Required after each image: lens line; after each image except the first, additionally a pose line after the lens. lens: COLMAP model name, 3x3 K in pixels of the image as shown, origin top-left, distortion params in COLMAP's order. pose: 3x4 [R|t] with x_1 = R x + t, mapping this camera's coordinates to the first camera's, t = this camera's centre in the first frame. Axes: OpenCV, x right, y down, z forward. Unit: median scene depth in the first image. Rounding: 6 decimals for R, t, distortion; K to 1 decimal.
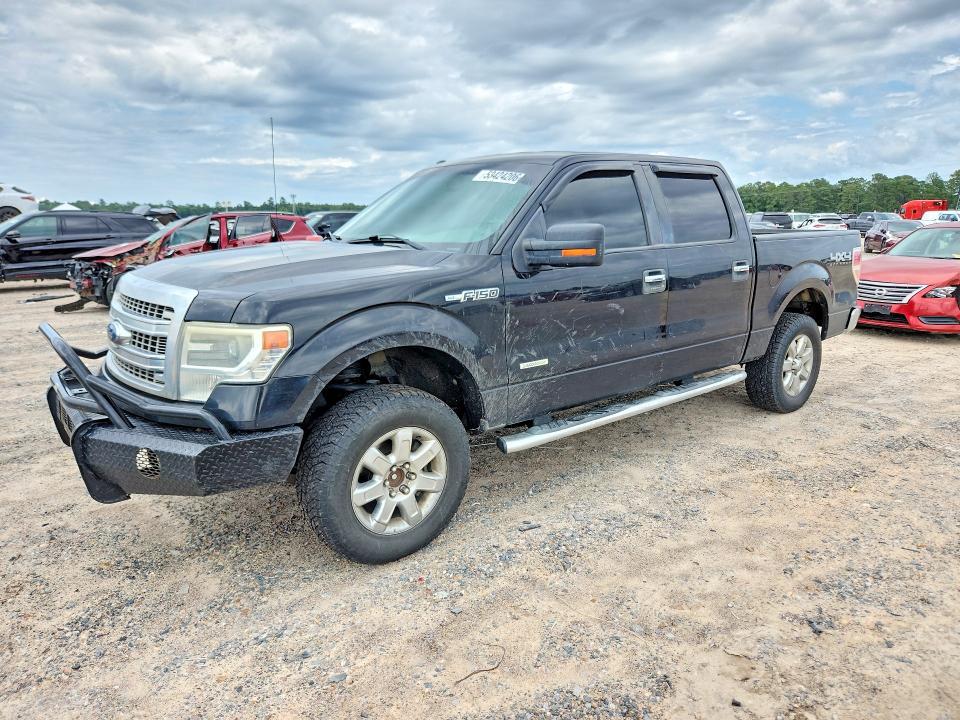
lens RADIAL K [[652.0, 0, 480.0], [0, 652.0, 360.0], [0, 0, 1]] dist [0.025628, -0.018309]
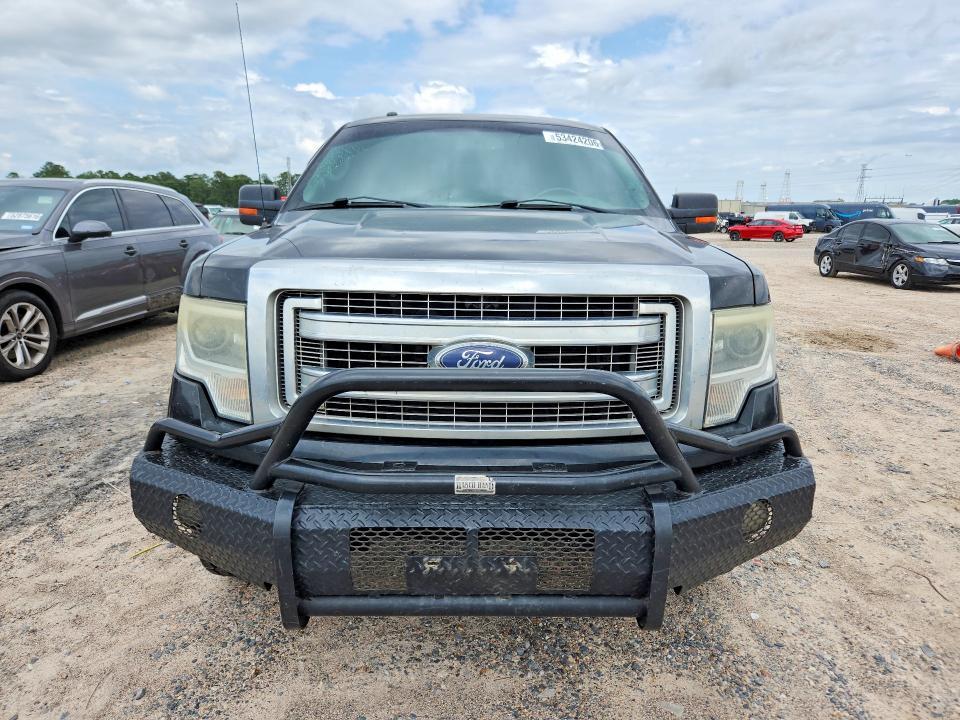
lens RADIAL K [[652.0, 0, 480.0], [0, 652.0, 360.0], [0, 0, 1]] dist [0.025628, -0.018309]
pose [[0.611498, -0.157839, 0.775343, -1.259801], [0.149759, 0.985278, 0.082464, -0.111320], [-0.776944, 0.065688, 0.626133, 0.850662]]
